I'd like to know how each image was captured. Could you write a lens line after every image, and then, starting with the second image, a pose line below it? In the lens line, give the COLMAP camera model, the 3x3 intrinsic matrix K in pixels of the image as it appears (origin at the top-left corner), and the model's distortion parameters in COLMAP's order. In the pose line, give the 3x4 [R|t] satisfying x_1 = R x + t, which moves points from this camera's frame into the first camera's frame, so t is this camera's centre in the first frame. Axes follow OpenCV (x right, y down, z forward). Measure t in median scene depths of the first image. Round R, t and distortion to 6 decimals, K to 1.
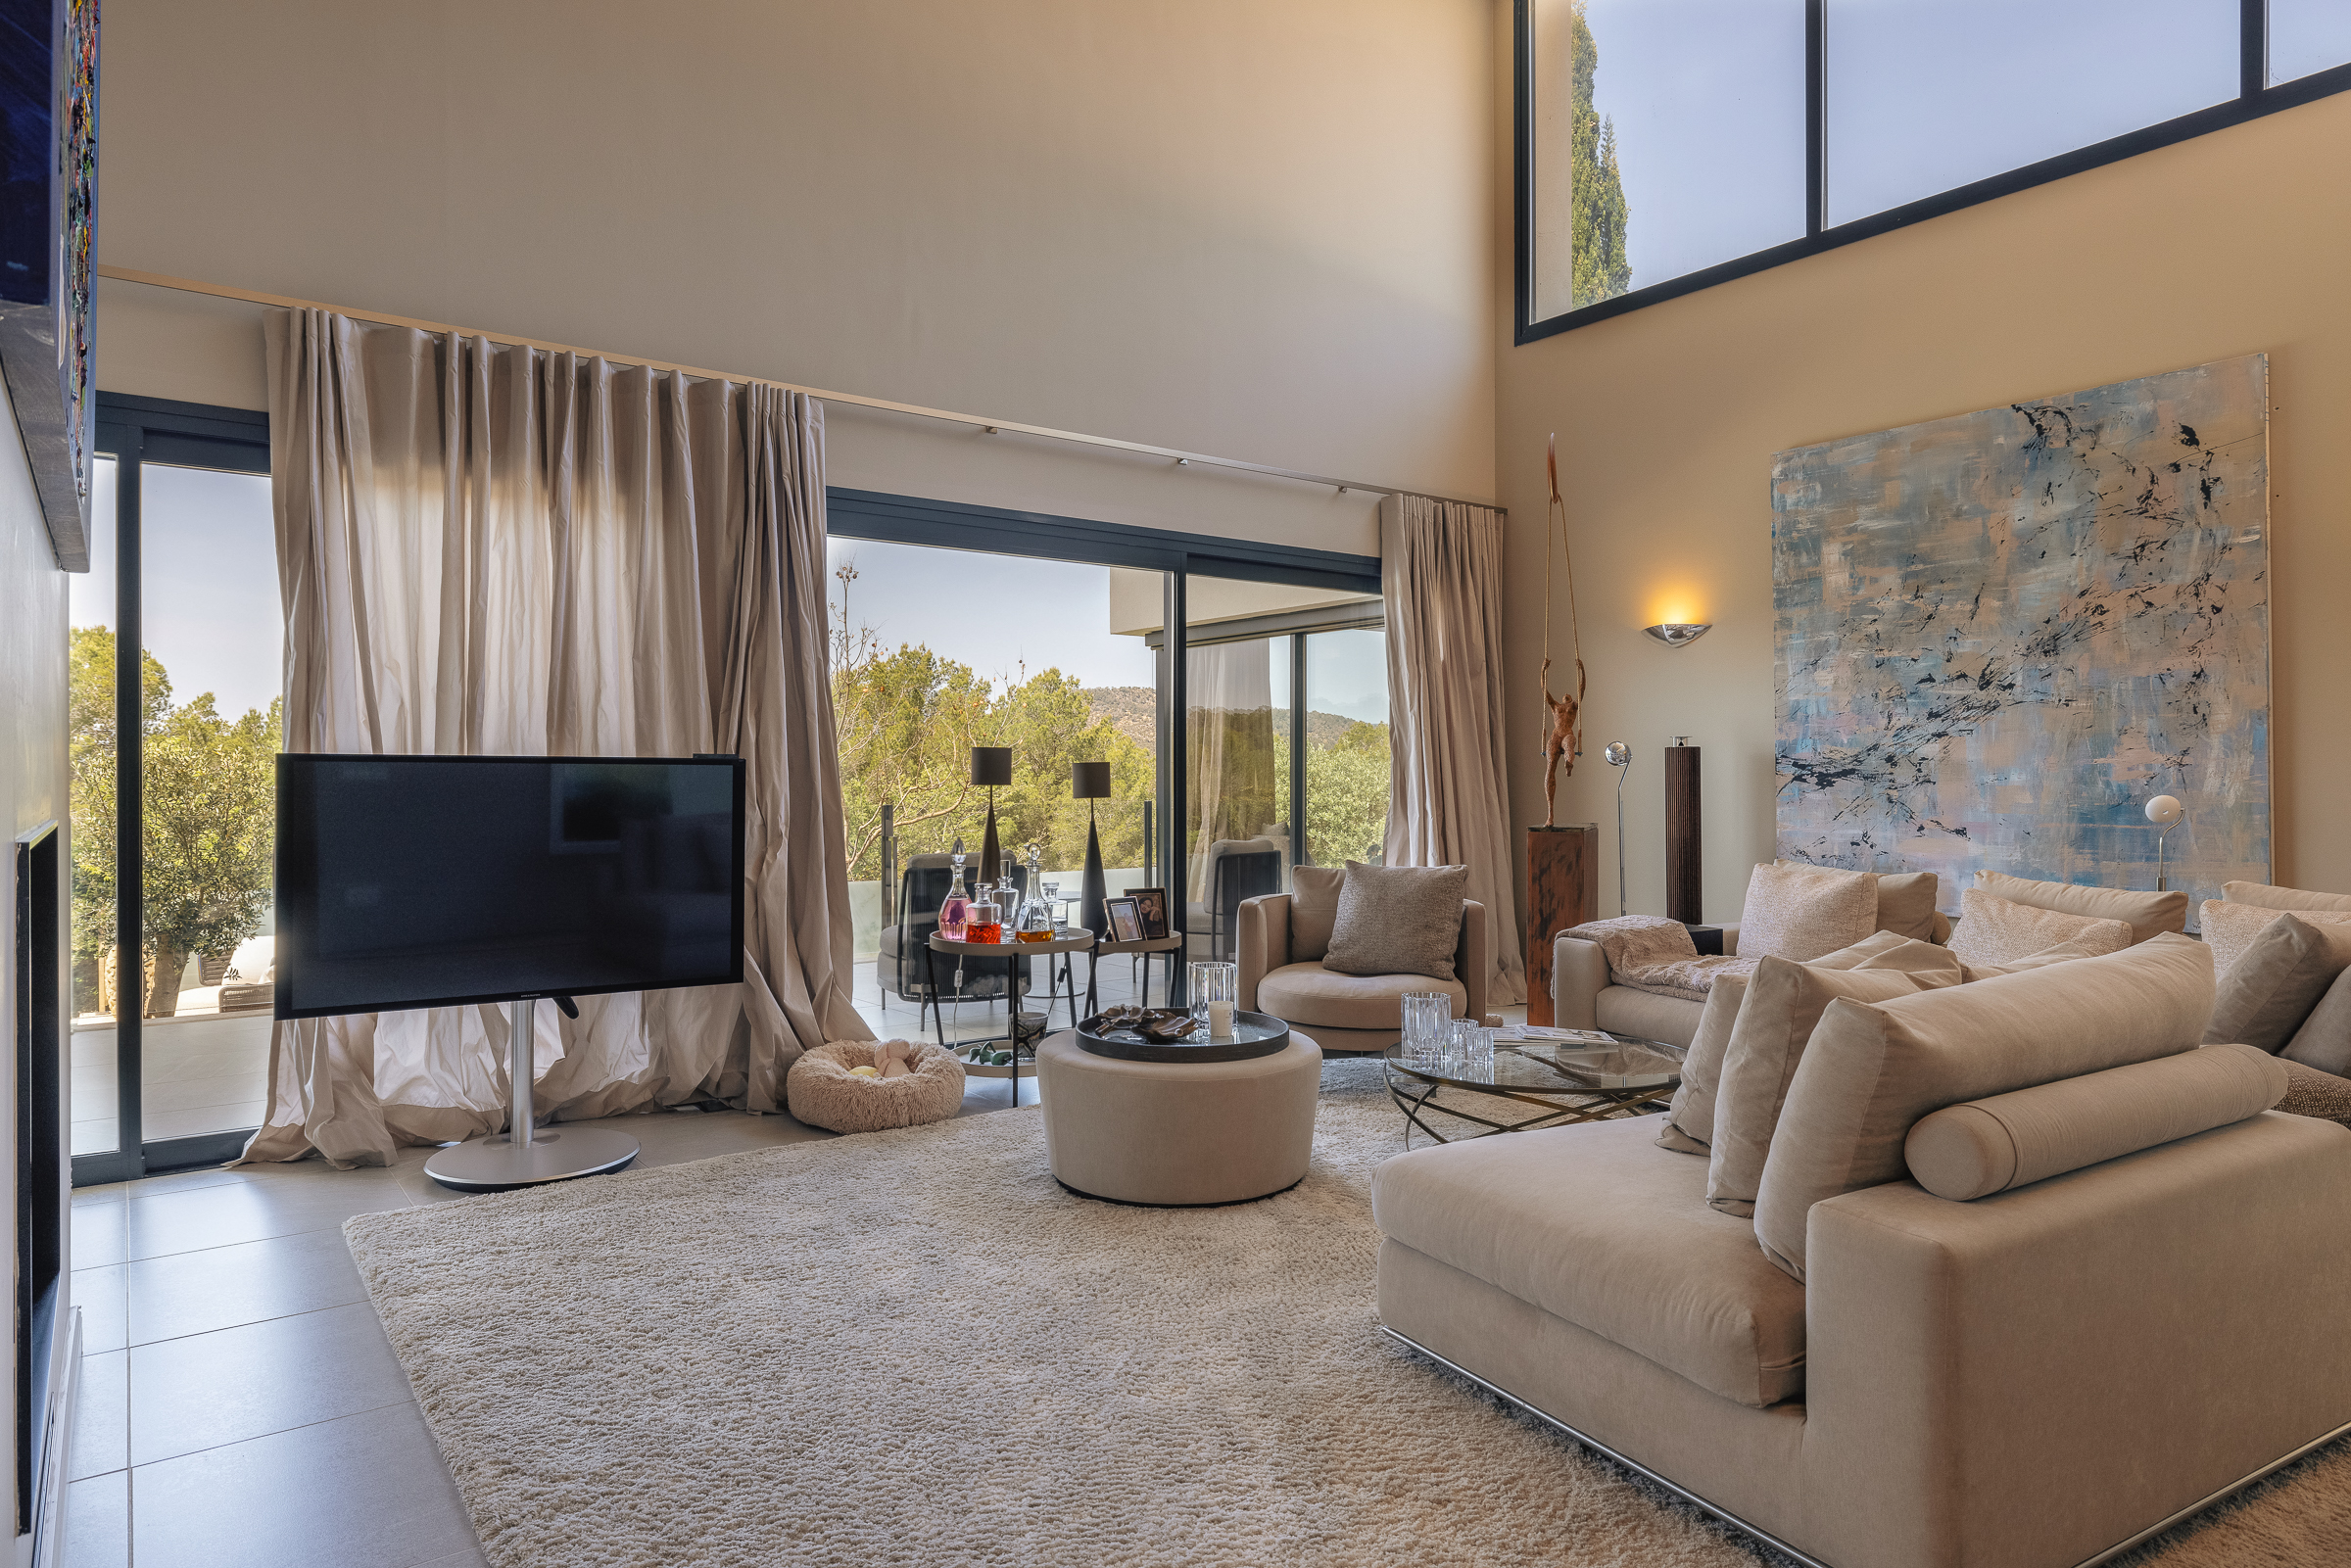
lens RADIAL K [[1406.7, 0, 1178.0], [0, 1406.7, 774.9], [0, 0, 1]] dist [-0.007252, 0.001272]
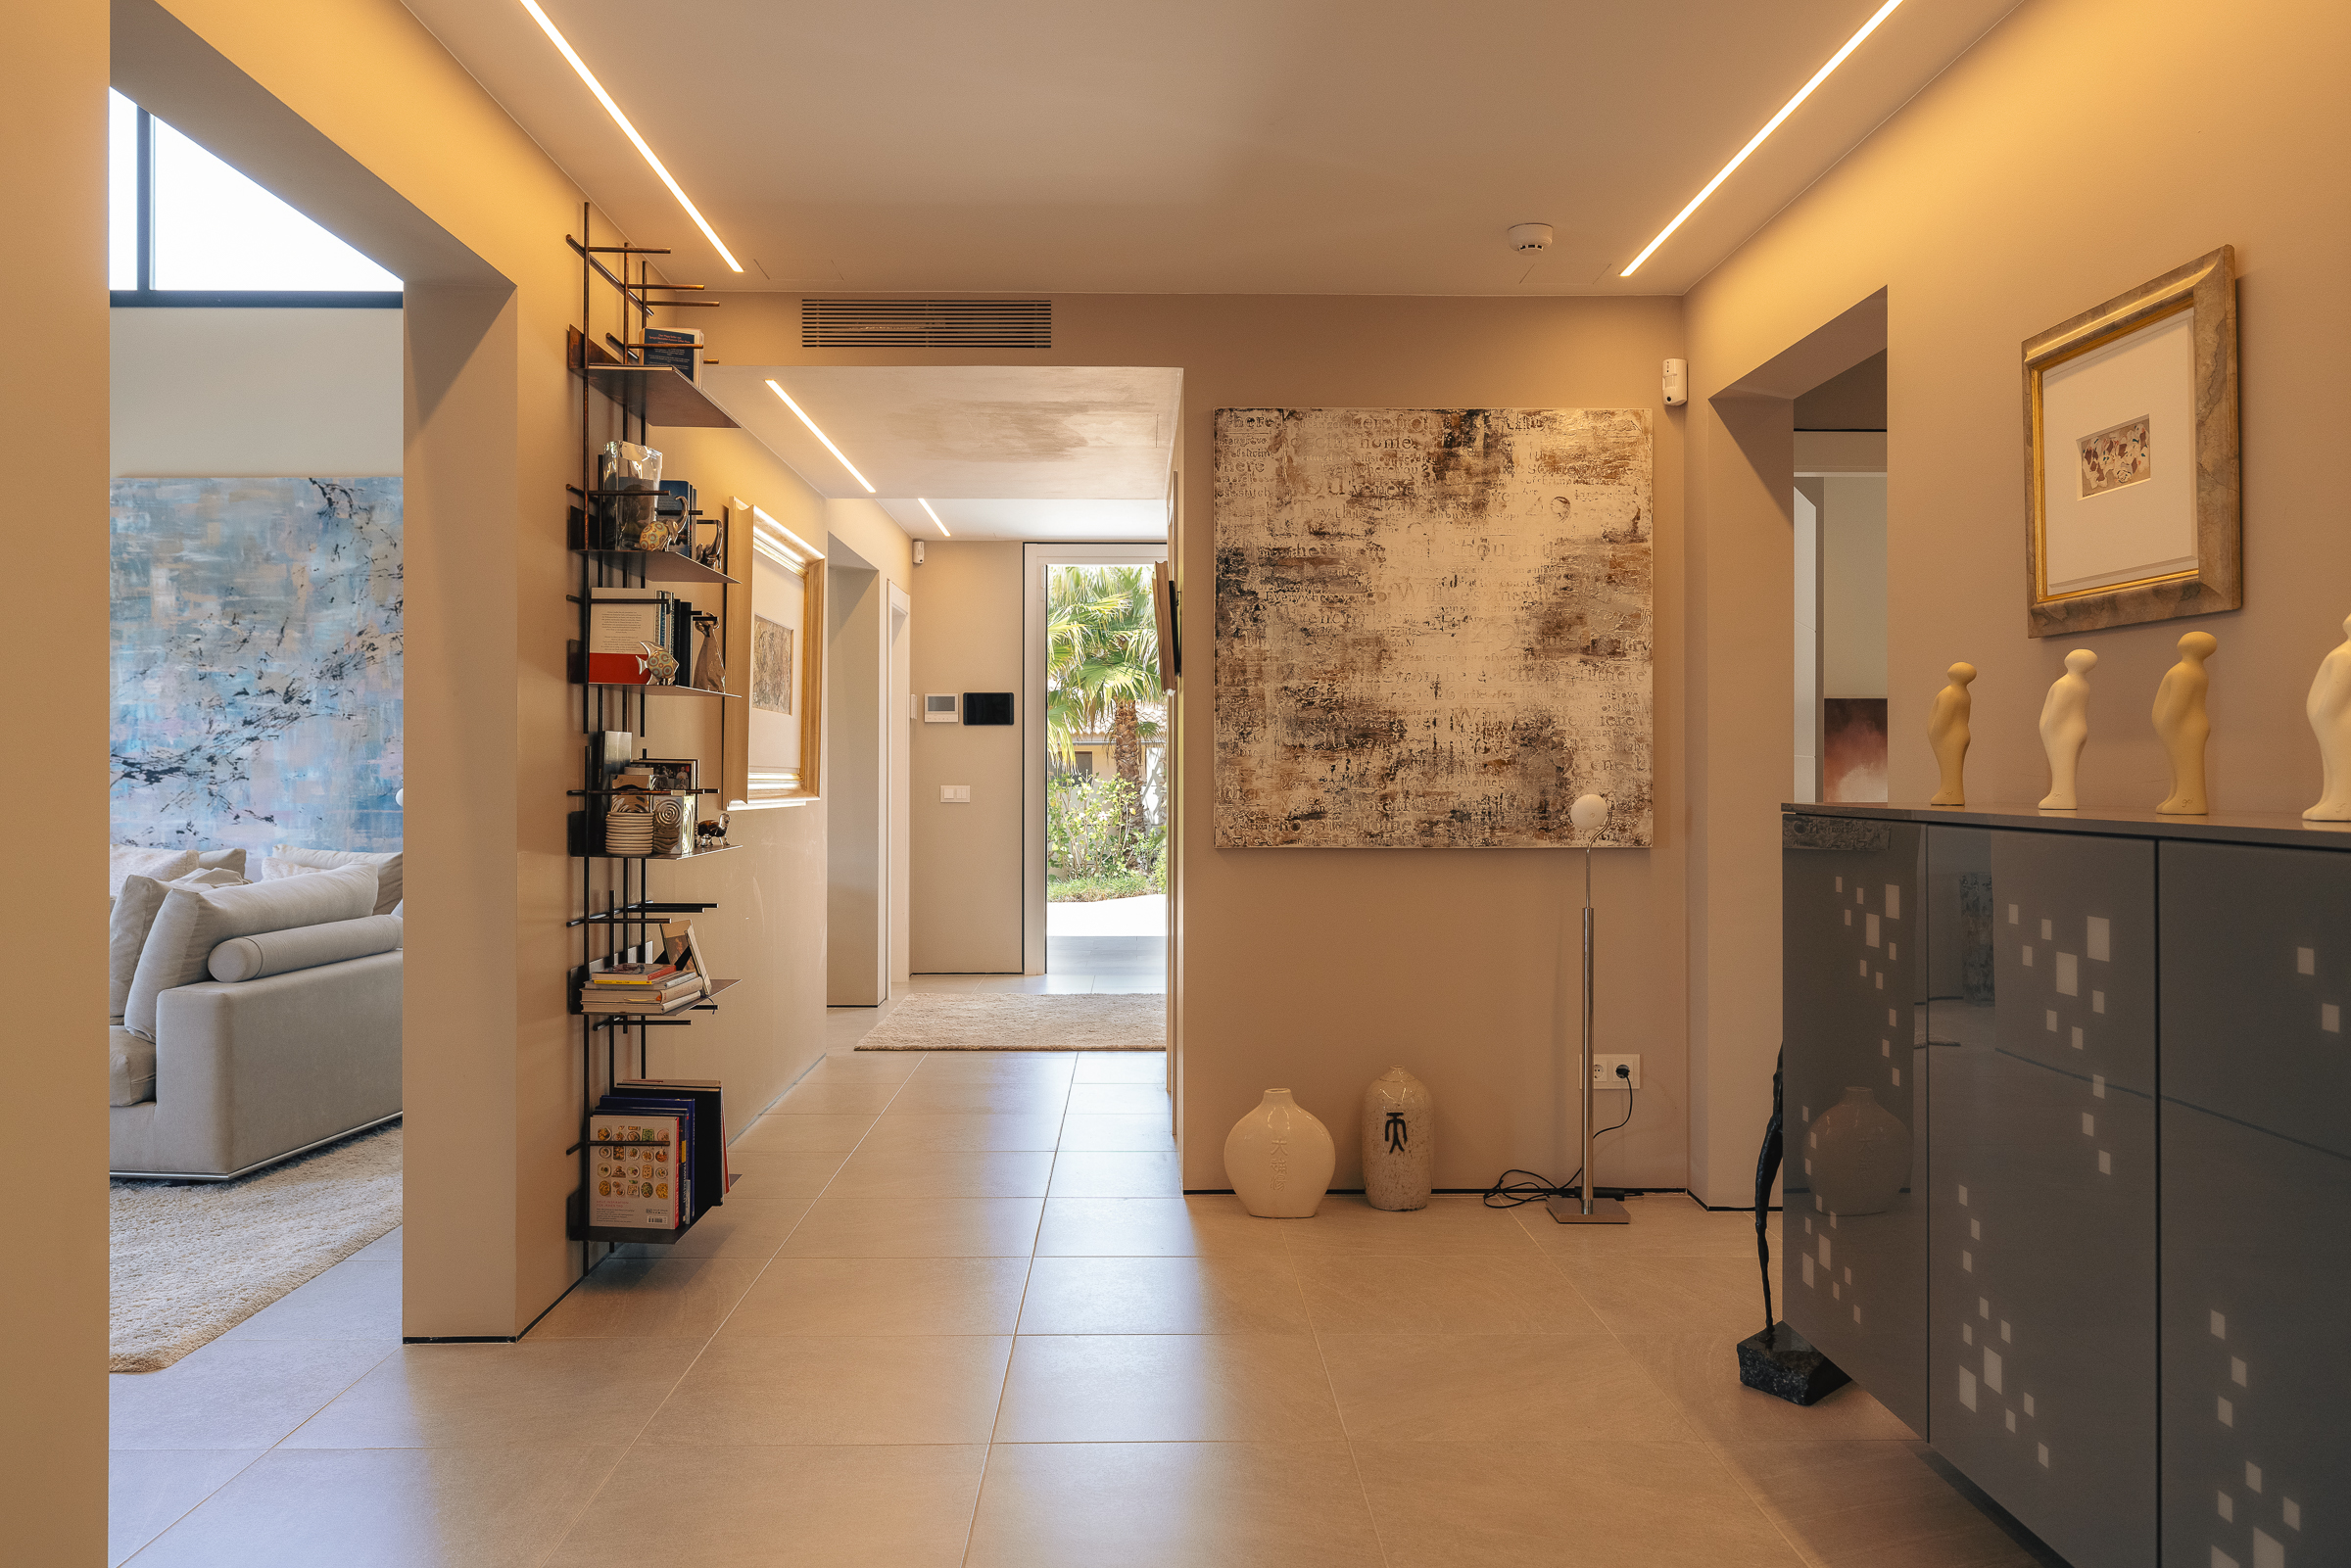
lens RADIAL K [[1838.1, 0, 1177.8], [0, 1838.1, 774.6], [0, 0, 1]] dist [-0.000521, -0.001584]
pose [[0.583530, 0.000744, 0.812092, -0.281570], [-0.002184, 0.999997, 0.000654, -0.000834], [-0.812089, -0.002155, 0.583530, -0.578832]]
